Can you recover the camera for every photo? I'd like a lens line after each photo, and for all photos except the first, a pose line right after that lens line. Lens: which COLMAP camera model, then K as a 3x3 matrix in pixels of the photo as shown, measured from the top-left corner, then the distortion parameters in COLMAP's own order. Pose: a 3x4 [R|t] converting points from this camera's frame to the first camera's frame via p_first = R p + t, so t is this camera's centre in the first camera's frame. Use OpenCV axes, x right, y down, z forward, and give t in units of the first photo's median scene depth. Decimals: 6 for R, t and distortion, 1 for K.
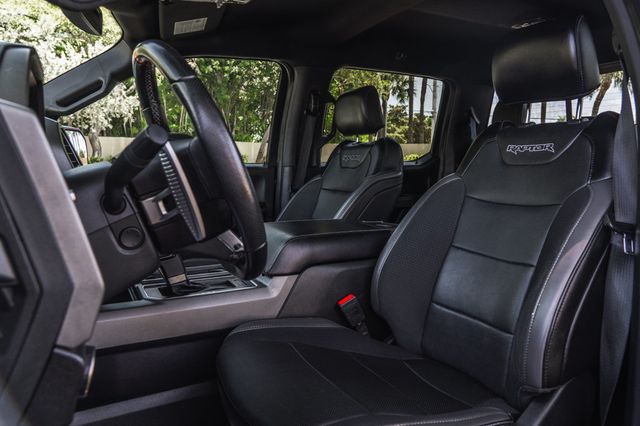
lens RADIAL K [[478.9, 0, 348.1], [0, 478.9, 211.7], [0, 0, 1]] dist [-0.008021, -0.003504]
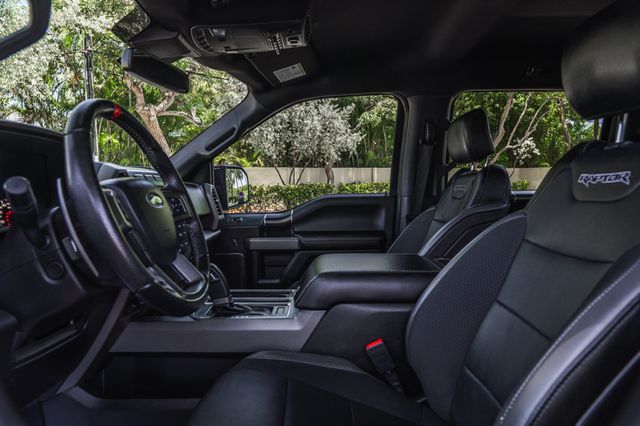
lens RADIAL K [[436.1, 0, 317.8], [0, 436.1, 225.2], [0, 0, 1]] dist [-0.033721, -0.002512]
pose [[0.857987, 0.032876, -0.512619, 0.247523], [-0.040232, 0.999185, -0.003257, -0.030232], [0.512094, 0.023419, 0.858610, 0.158806]]
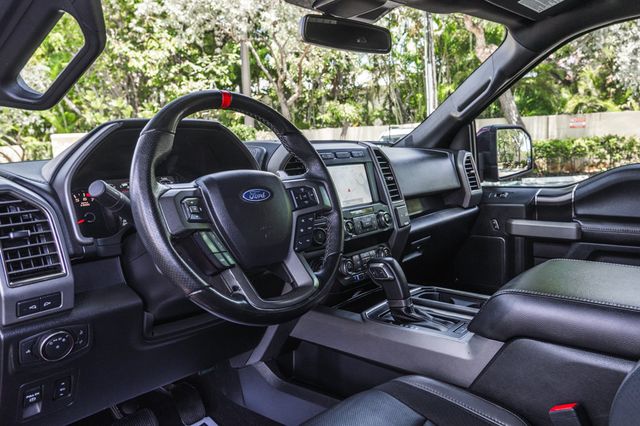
lens RADIAL K [[498.3, 0, 344.4], [0, 498.3, 227.6], [0, 0, 1]] dist [-0.012752, -0.006262]
pose [[0.350932, 0.132839, -0.926931, 0.350943], [-0.057421, 0.991076, 0.120292, -0.084156], [0.934639, 0.011011, 0.355428, 0.375187]]
